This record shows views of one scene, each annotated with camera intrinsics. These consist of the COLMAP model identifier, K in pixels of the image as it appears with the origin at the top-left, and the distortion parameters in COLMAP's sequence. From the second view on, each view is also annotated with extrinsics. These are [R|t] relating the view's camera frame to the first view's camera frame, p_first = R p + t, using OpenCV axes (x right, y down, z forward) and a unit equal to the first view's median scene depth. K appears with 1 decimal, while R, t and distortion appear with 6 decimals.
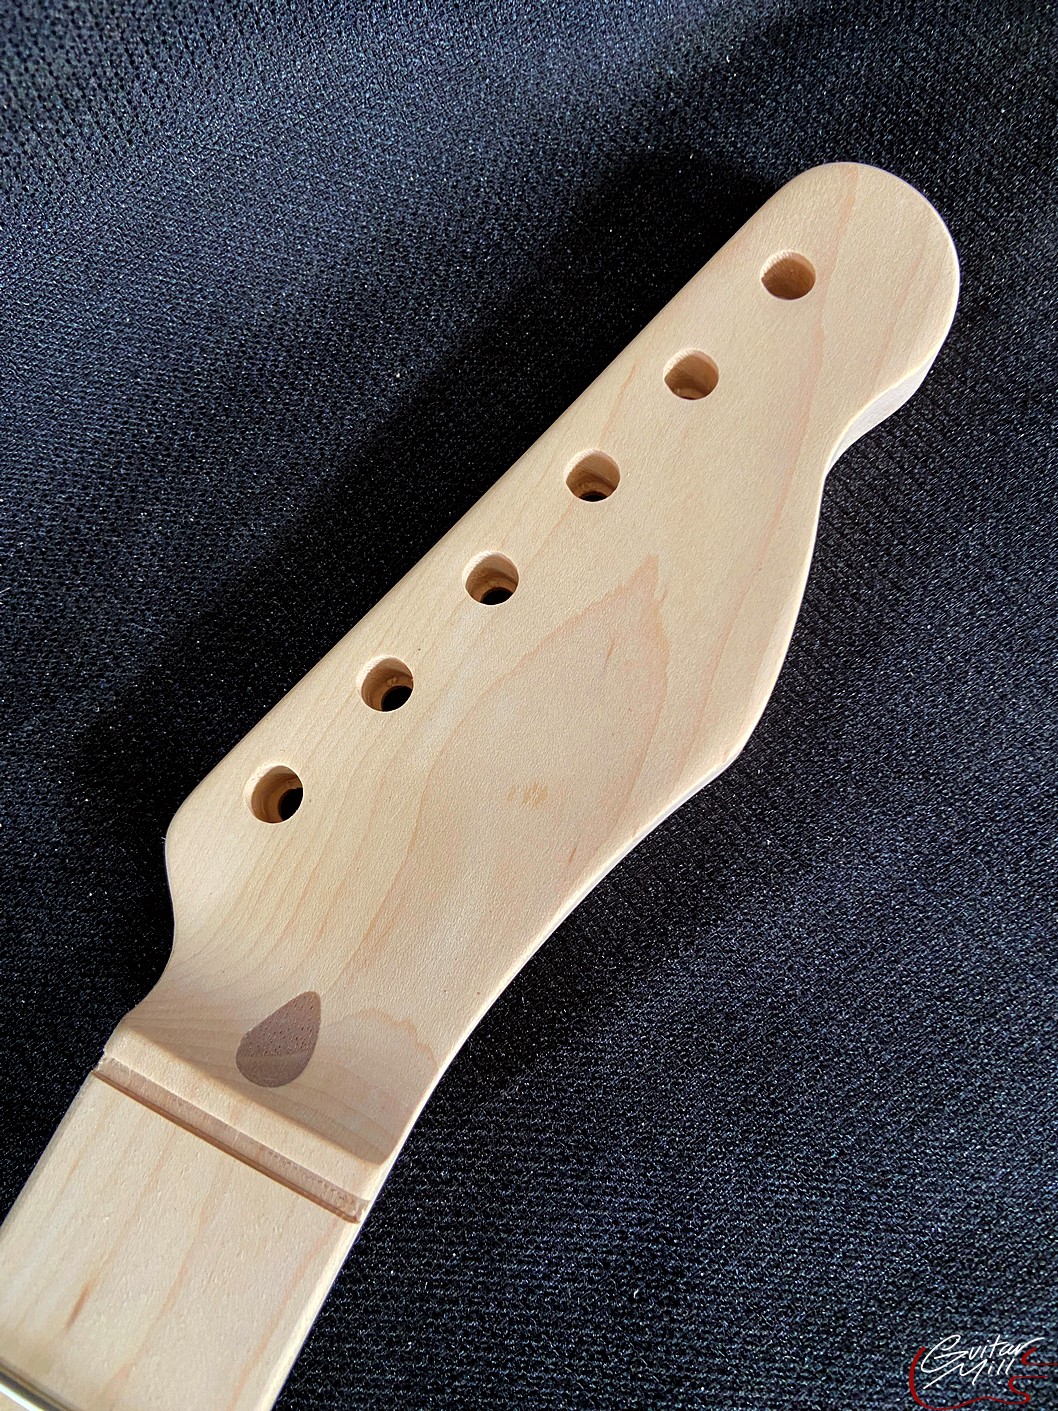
lens RADIAL K [[1081.9, 0, 549.5], [0, 1081.9, 679.1], [0, 0, 1]] dist [0.111422, -0.151762]
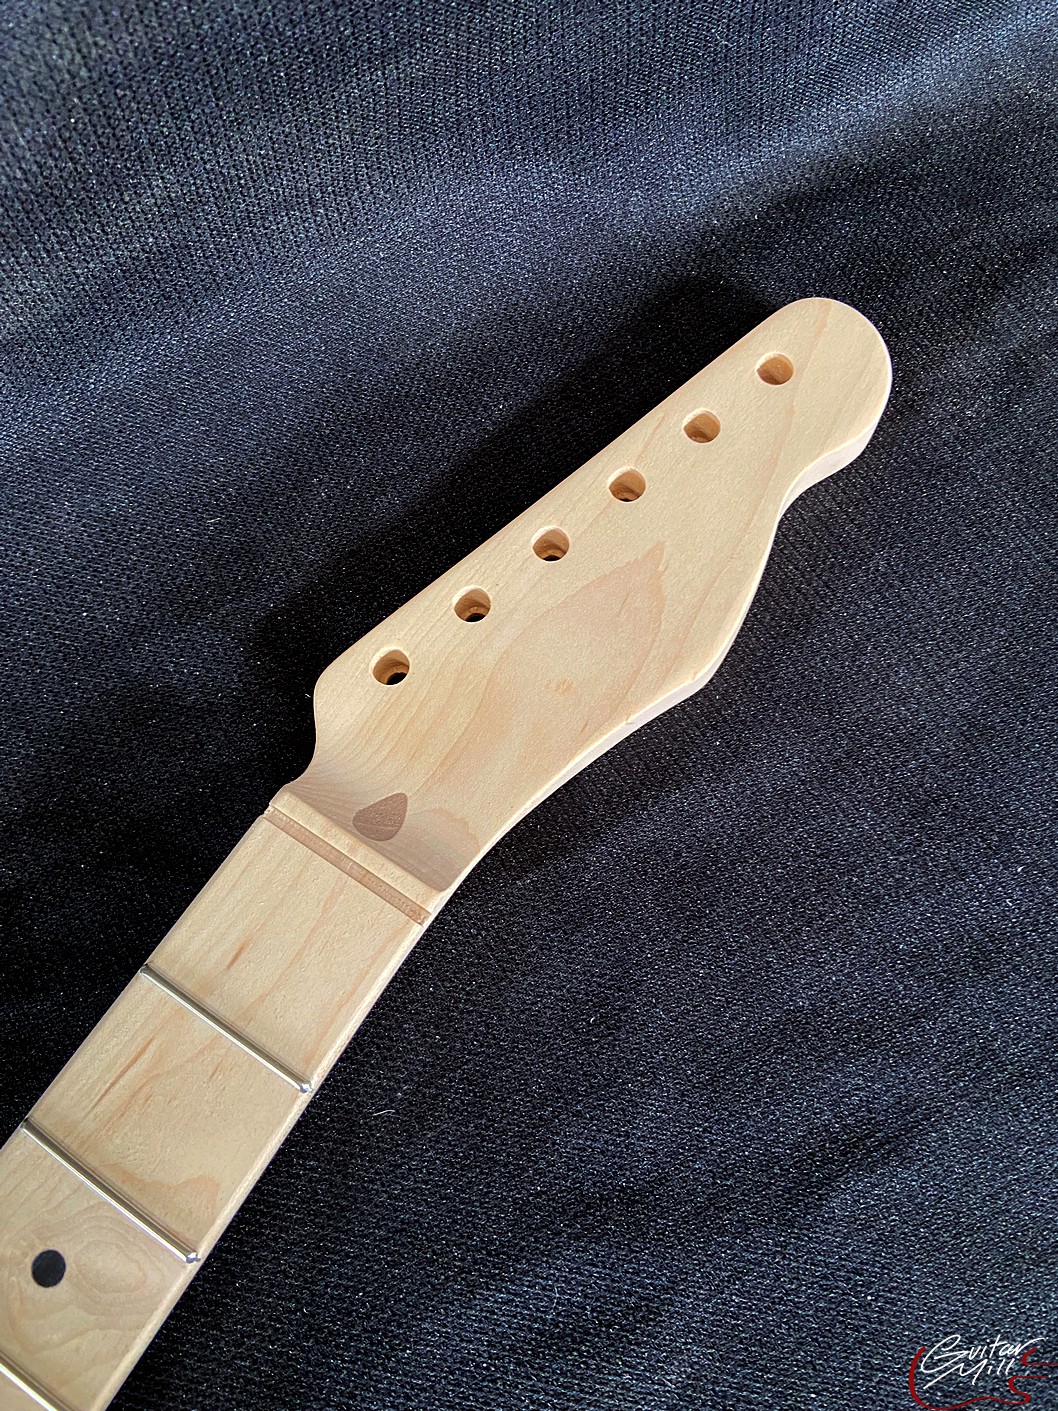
lens RADIAL K [[1102.5, 0, 552.3], [0, 1102.5, 679.9], [0, 0, 1]] dist [0.107879, -0.011295]
pose [[0.992738, 0.118882, -0.018397, -0.002108], [-0.119908, 0.990175, -0.071946, 0.189566], [0.009664, 0.073629, 0.997239, -0.466576]]
